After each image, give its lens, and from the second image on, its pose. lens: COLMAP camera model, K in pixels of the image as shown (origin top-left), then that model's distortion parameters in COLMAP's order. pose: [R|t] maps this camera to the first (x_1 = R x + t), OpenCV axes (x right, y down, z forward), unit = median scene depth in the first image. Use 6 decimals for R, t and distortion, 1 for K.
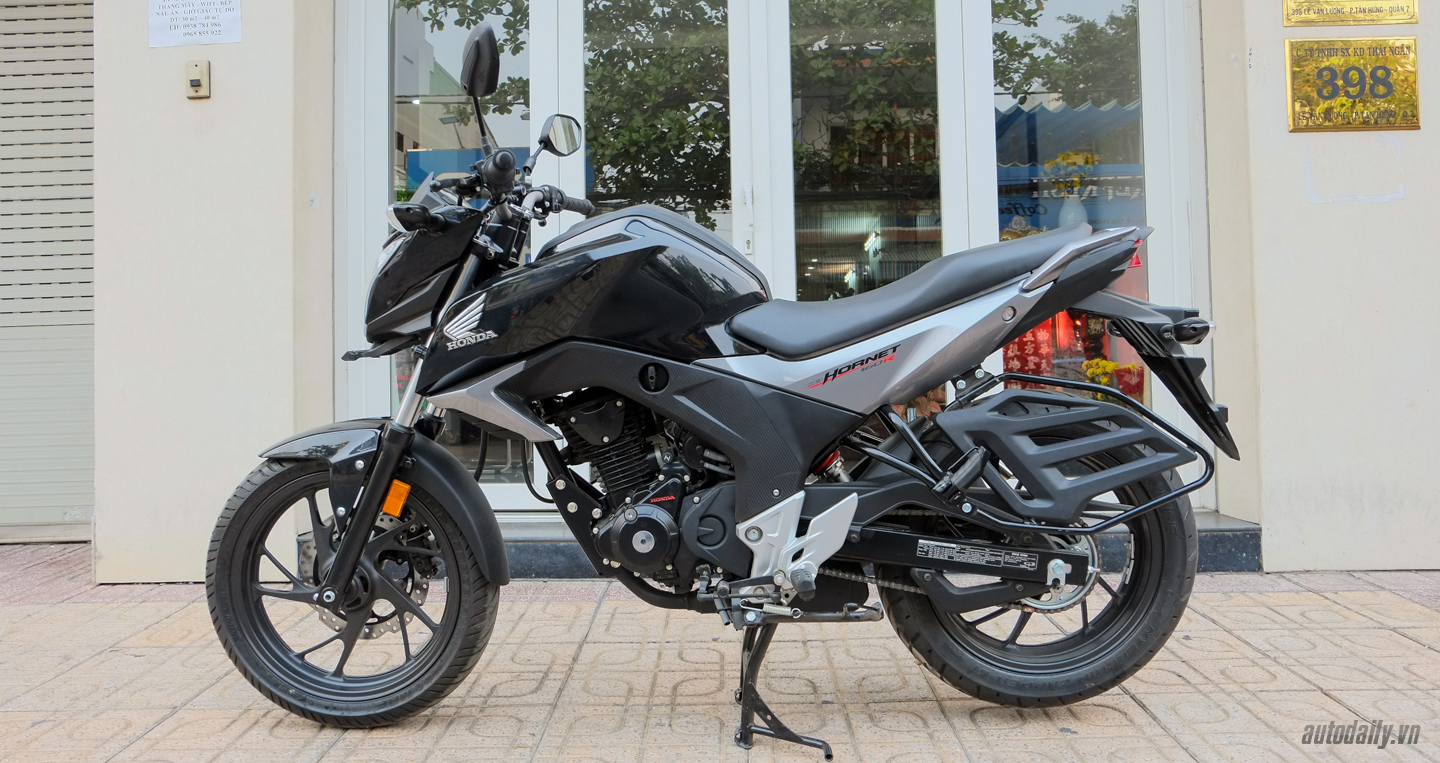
lens RADIAL K [[955.0, 0, 719.5], [0, 955.0, 345.2], [0, 0, 1]] dist [-0.060173, 0.029738]
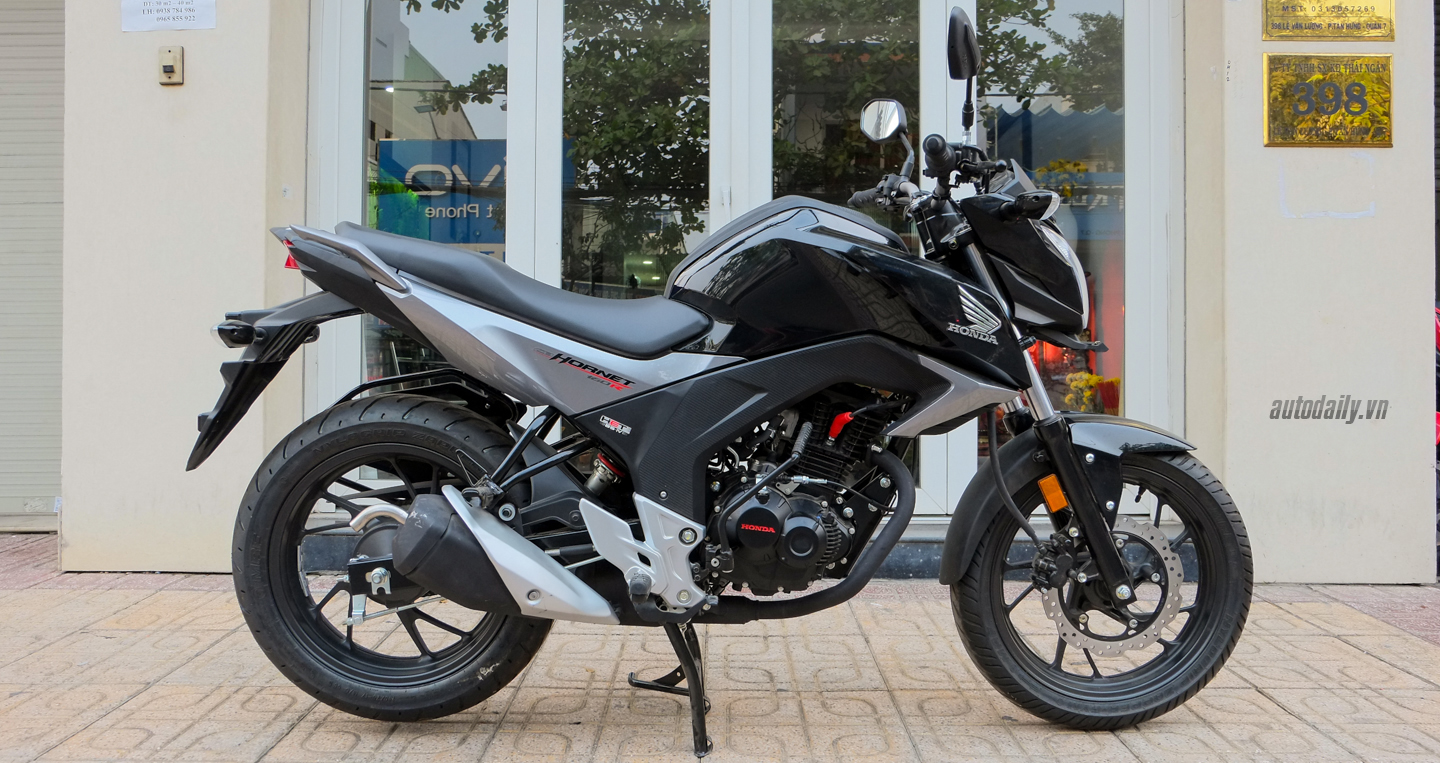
lens RADIAL K [[1010.6, 0, 720.0], [0, 1010.6, 381.5], [0, 0, 1]] dist [-0.048931, 0.018792]
pose [[0.999651, 0.023052, 0.012886, 0.021535], [-0.023393, 0.999363, 0.026969, 0.010314], [-0.012256, -0.027261, 0.999553, -0.080754]]
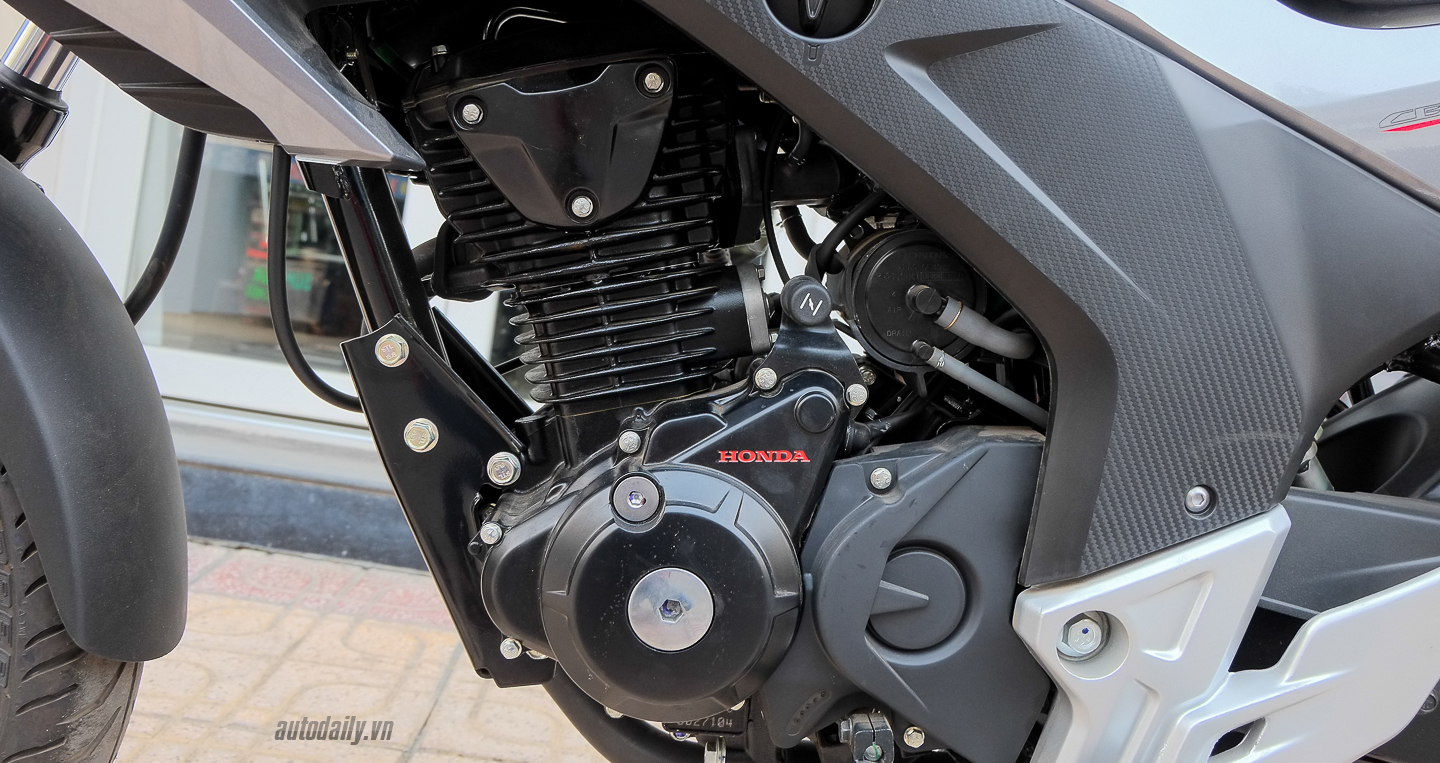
lens RADIAL K [[1010.6, 0, 720.0], [0, 1010.6, 381.5], [0, 0, 1]] dist [-0.048931, 0.018792]
pose [[0.982144, 0.161882, 0.095851, -0.079068], [-0.169332, 0.982667, 0.075452, 0.094630], [-0.081975, -0.090336, 0.992532, 0.563489]]
